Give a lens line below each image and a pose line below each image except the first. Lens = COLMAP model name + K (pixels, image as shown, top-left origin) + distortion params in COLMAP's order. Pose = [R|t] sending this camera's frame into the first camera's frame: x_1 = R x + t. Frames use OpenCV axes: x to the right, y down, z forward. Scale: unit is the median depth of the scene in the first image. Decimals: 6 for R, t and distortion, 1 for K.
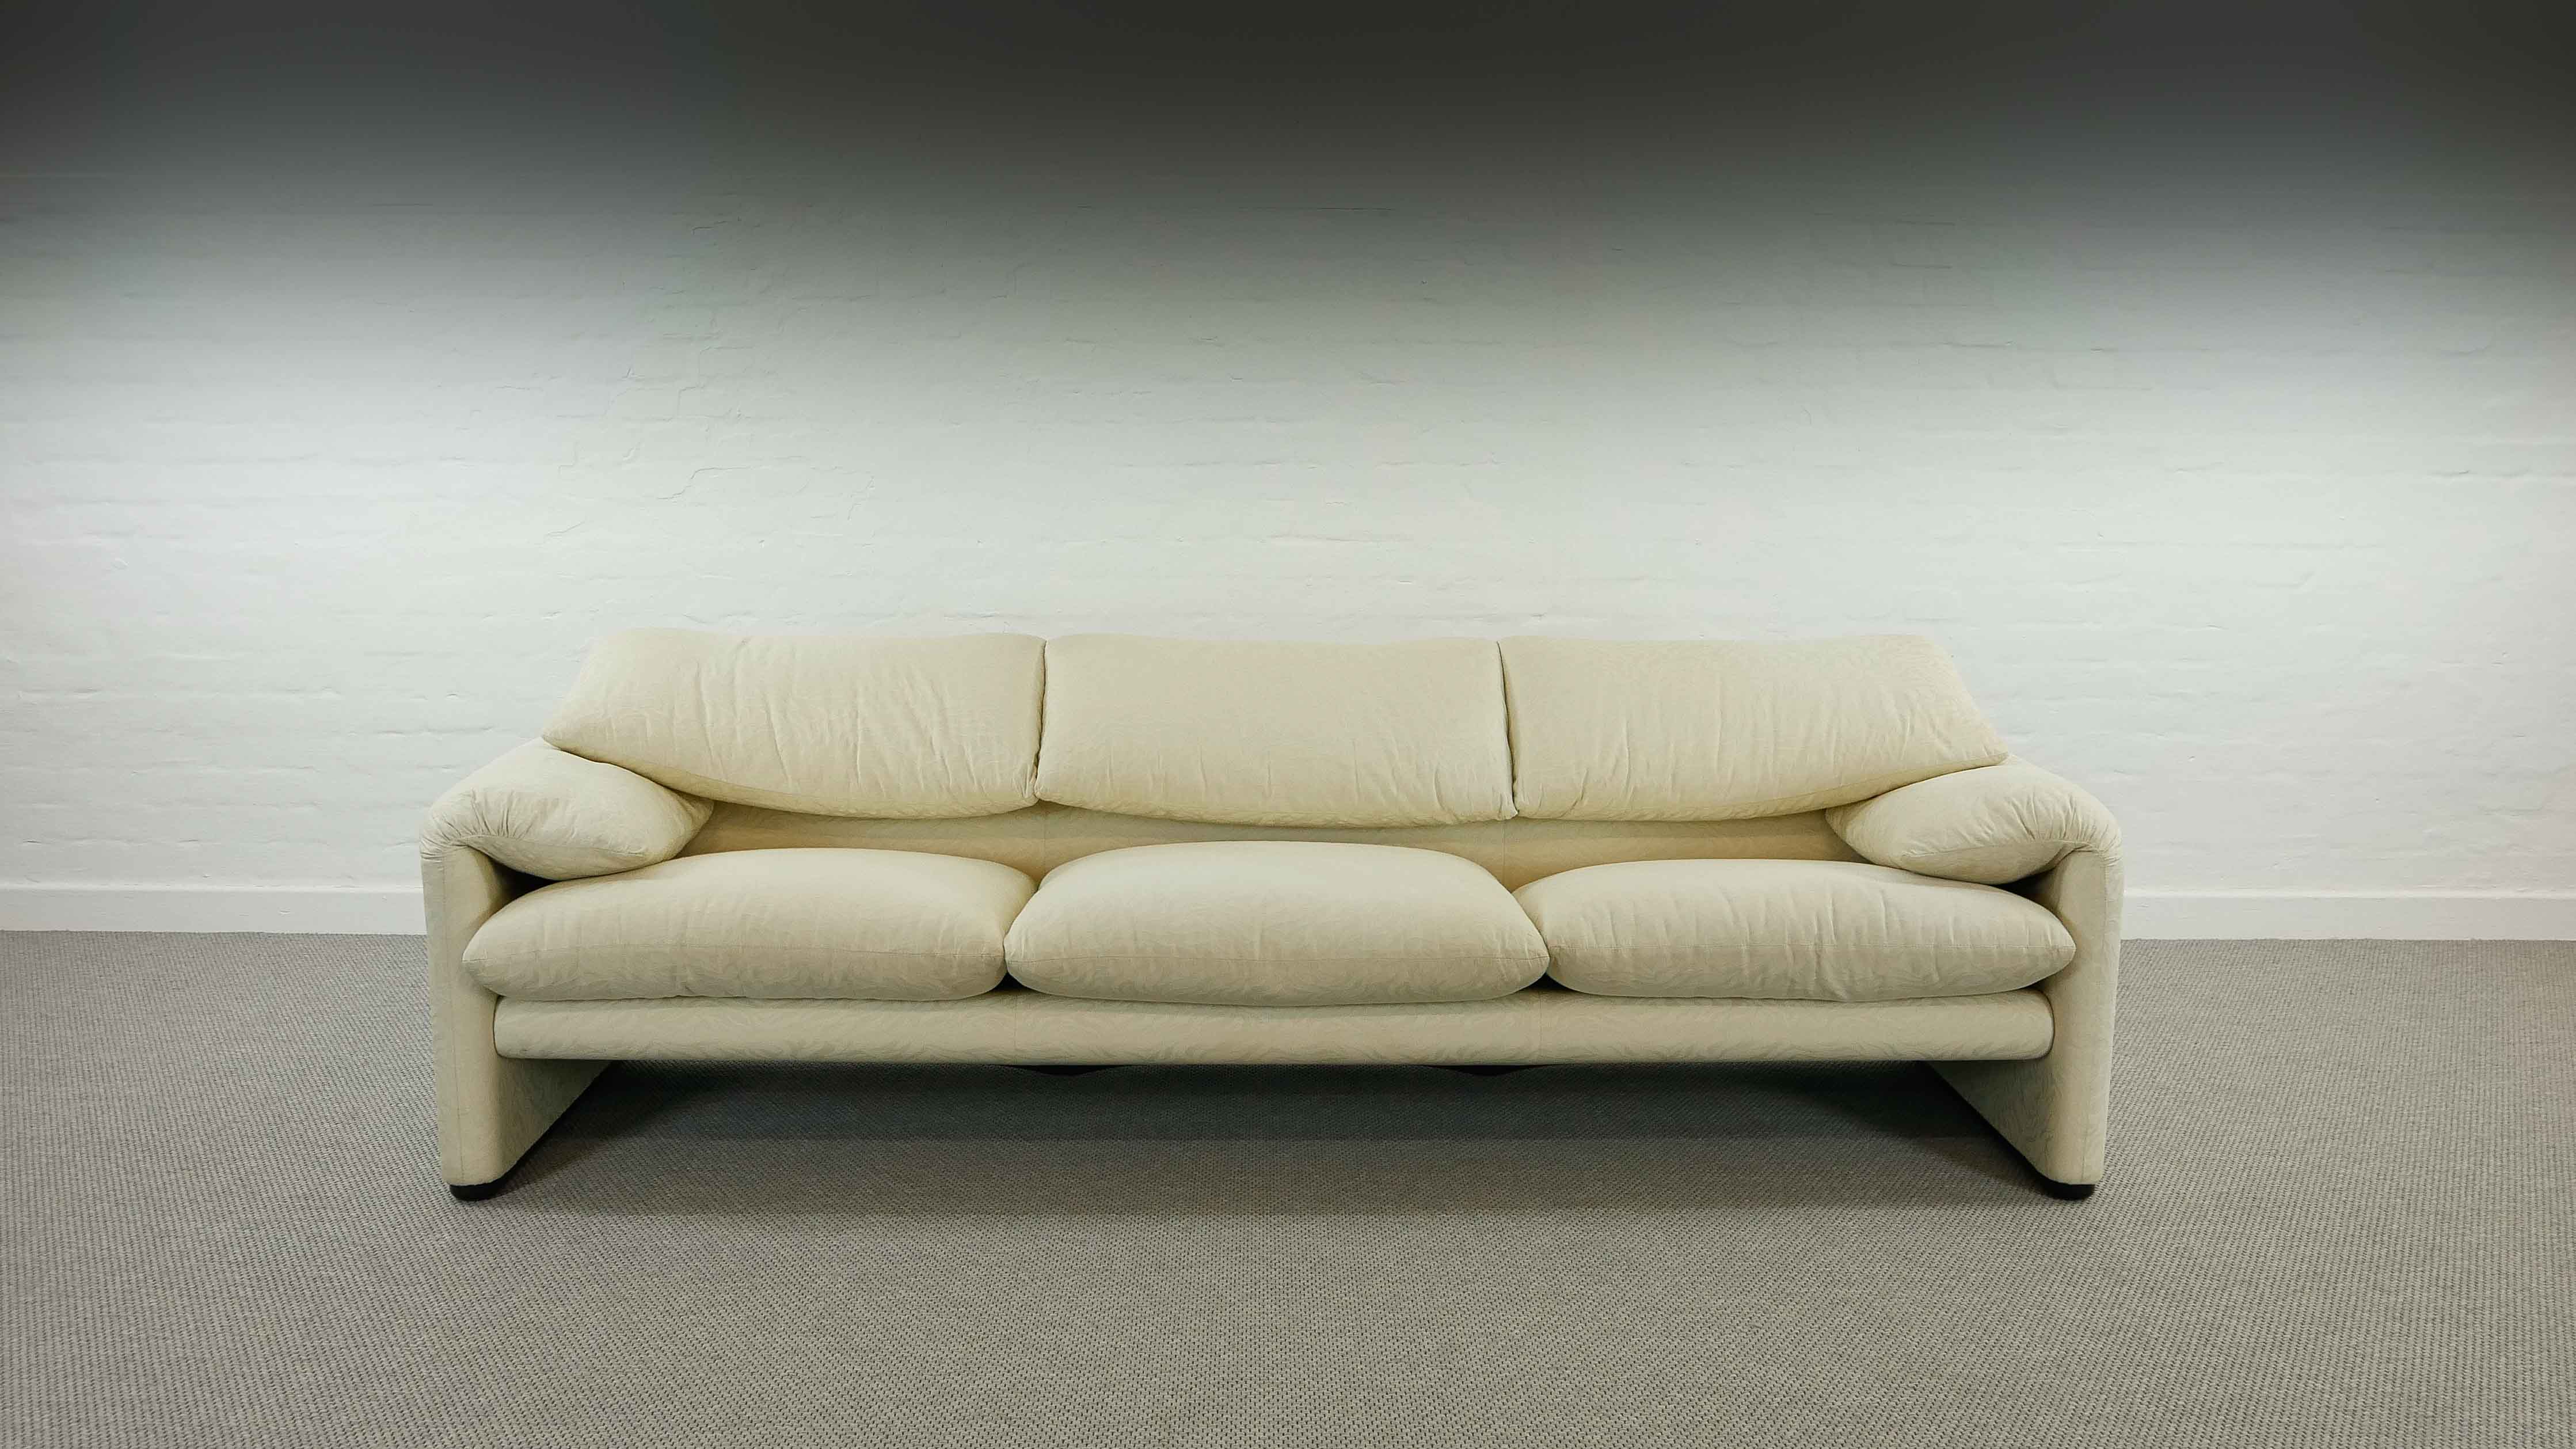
lens RADIAL K [[2119.7, 0, 1293.8], [0, 2119.7, 785.0], [0, 0, 1]] dist [-0.036929, 0.025737]
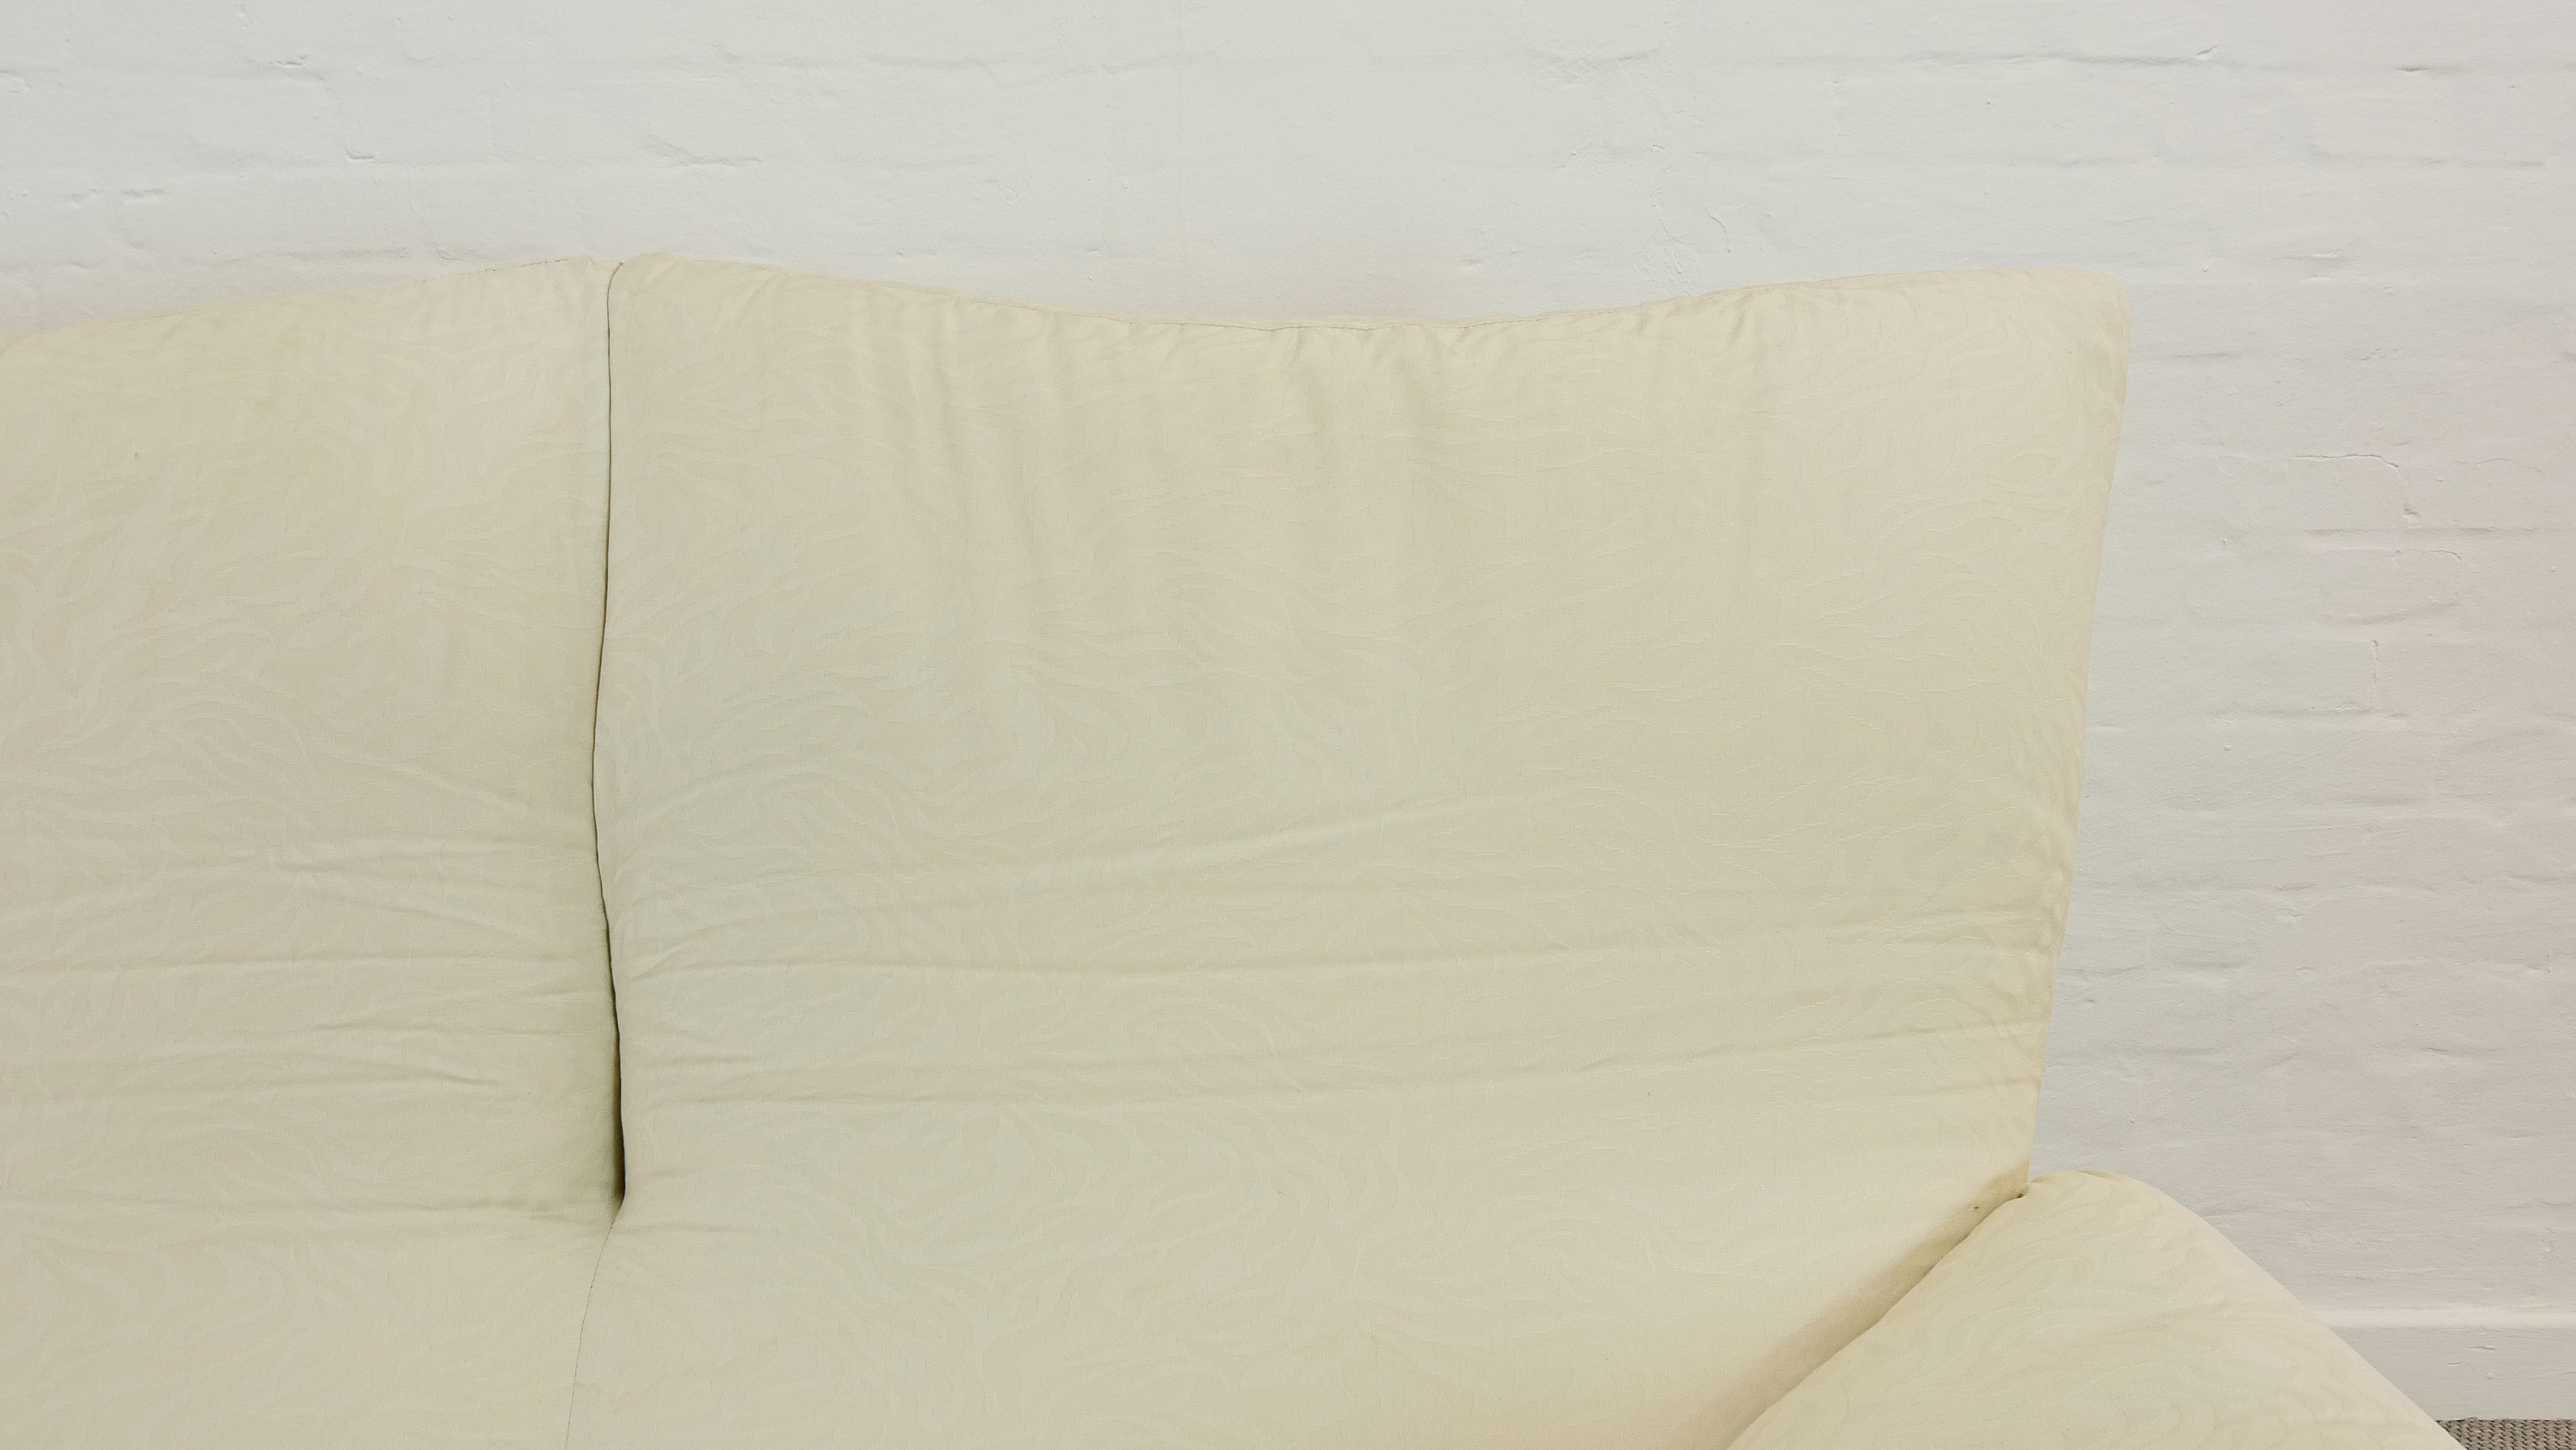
lens RADIAL K [[2120.0, 0, 1306.6], [0, 2120.0, 762.5], [0, 0, 1]] dist [-0.036929, 0.025737]
pose [[0.999978, -0.004270, -0.005072, 0.238195], [0.004380, 0.999755, 0.021694, -0.115129], [0.004978, -0.021715, 0.999752, 0.845927]]
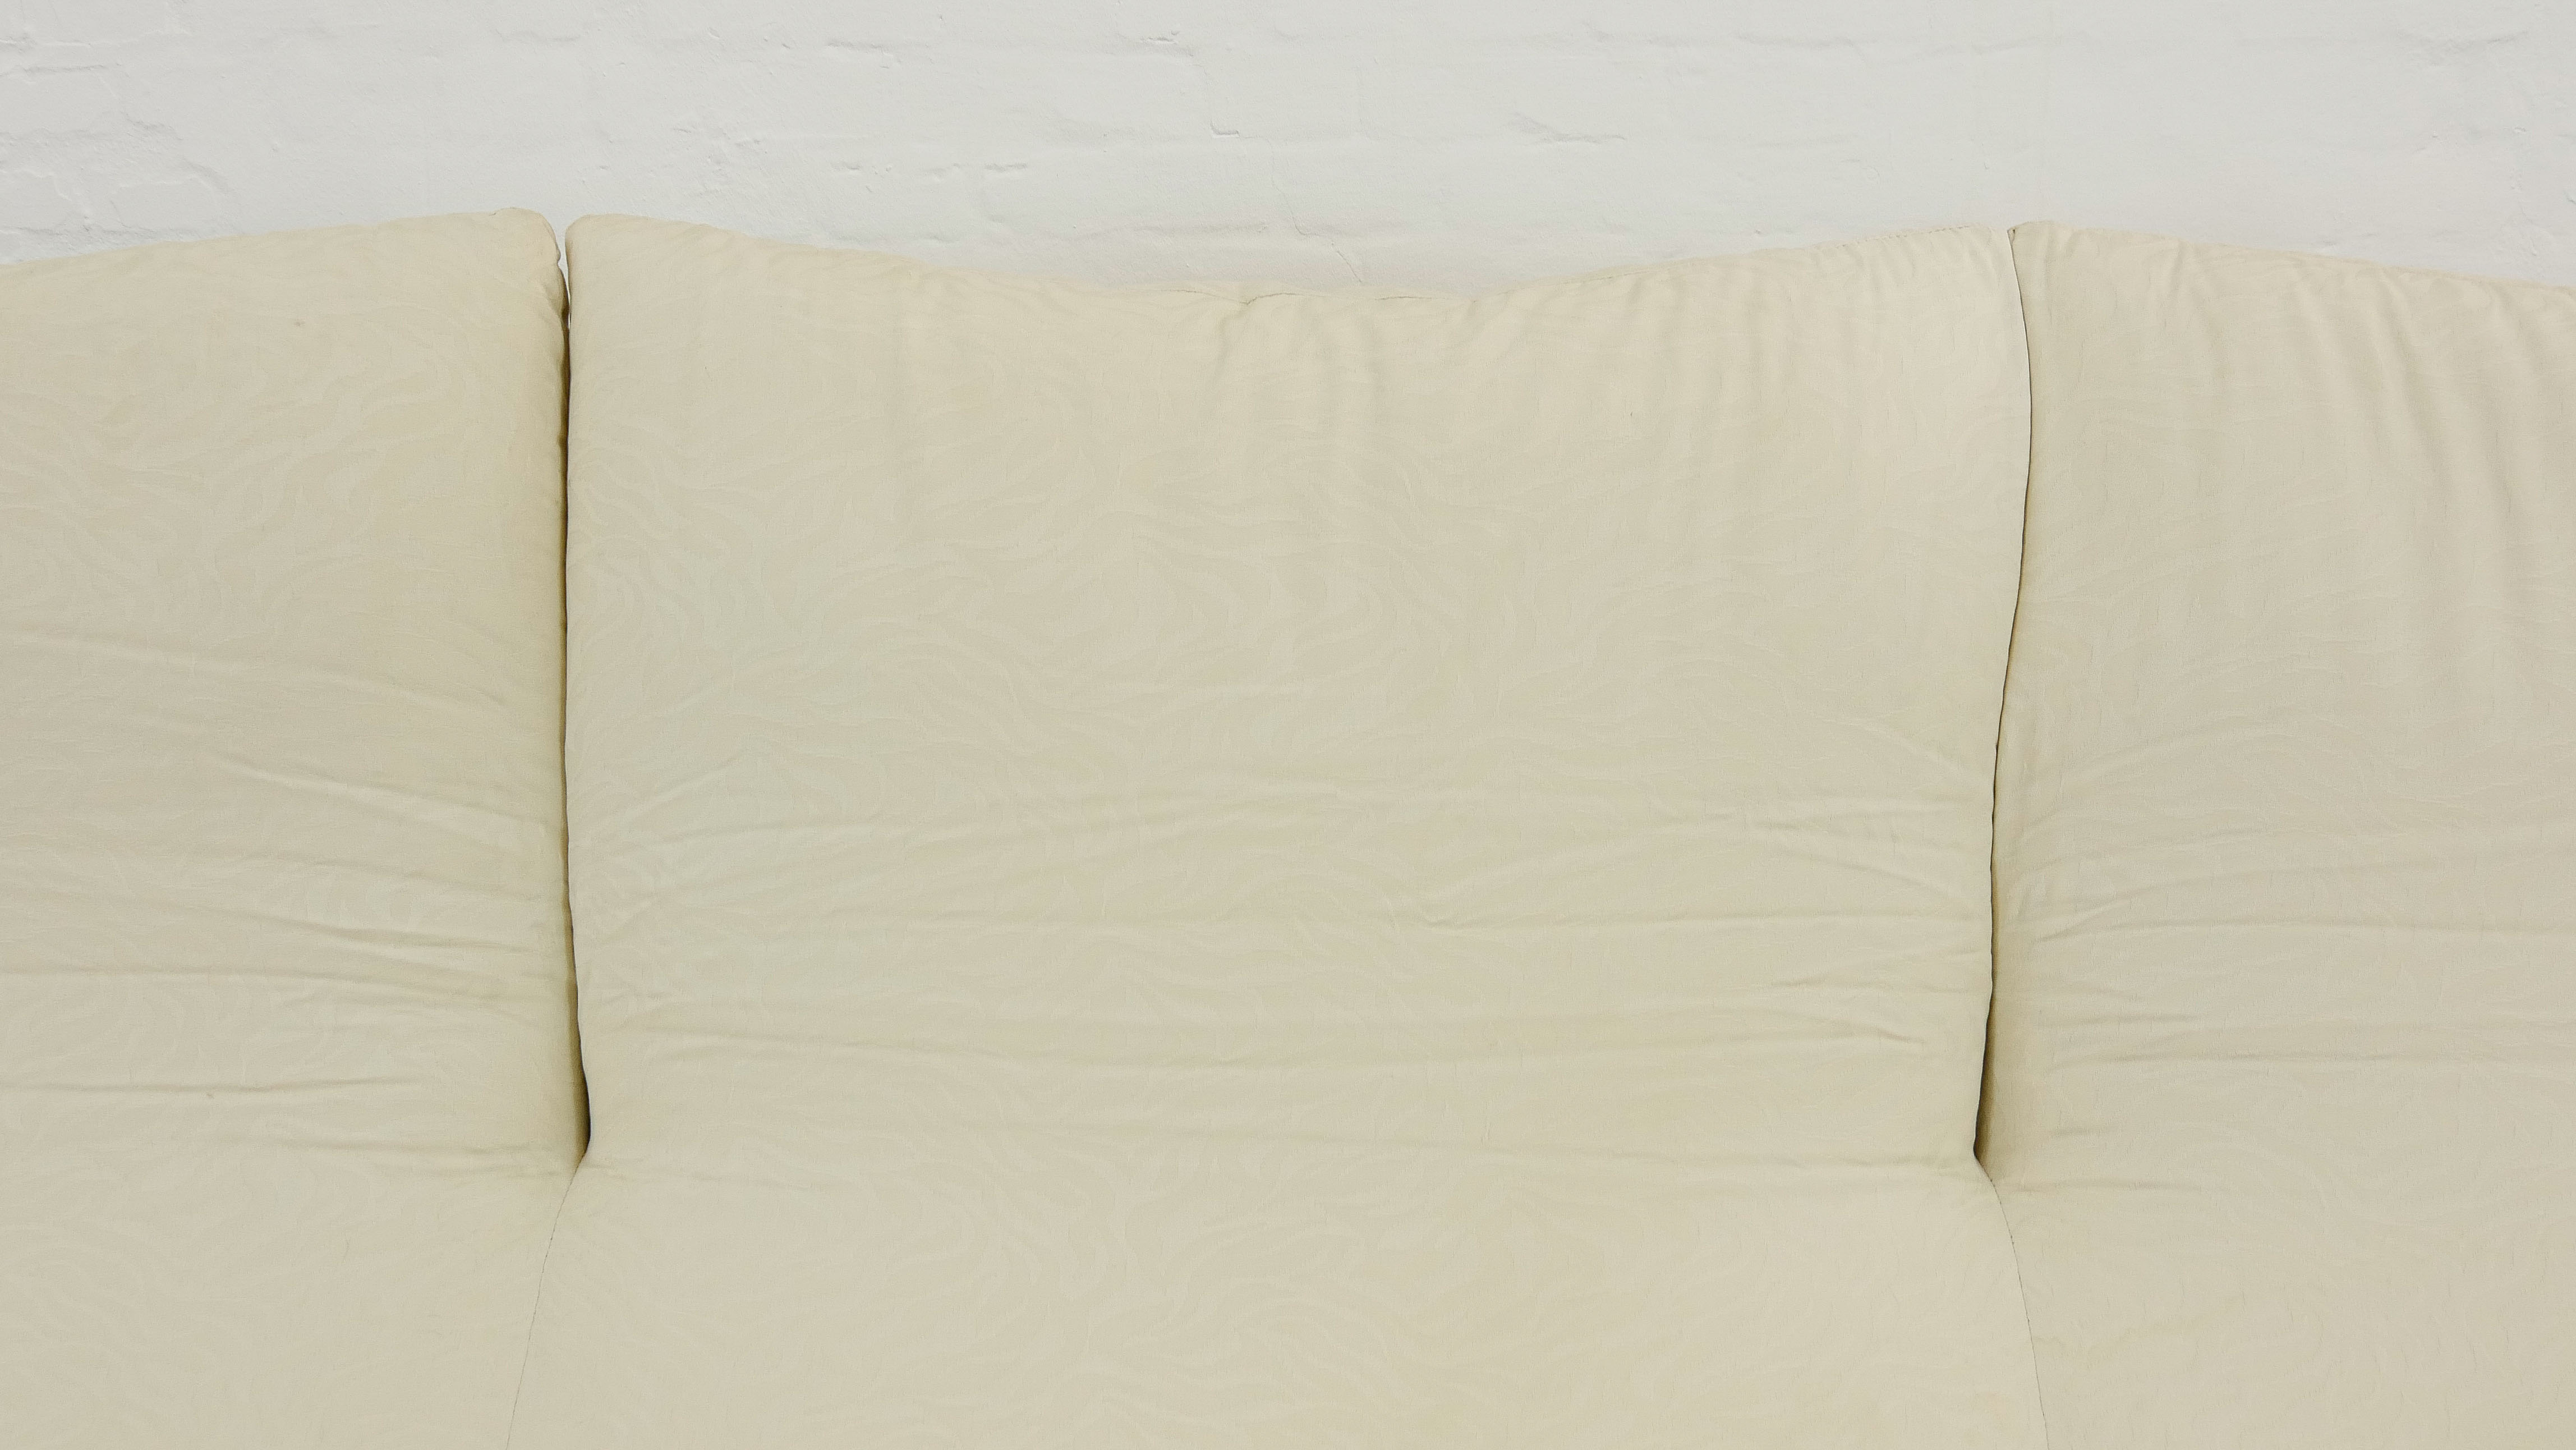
lens RADIAL K [[2120.0, 0, 1294.0], [0, 2120.0, 750.7], [0, 0, 1]] dist [-0.036929, 0.025737]
pose [[0.999421, 0.003230, -0.033870, 0.004024], [-0.002558, 0.999800, 0.019857, -0.110219], [0.033927, -0.019759, 0.999229, 0.837085]]
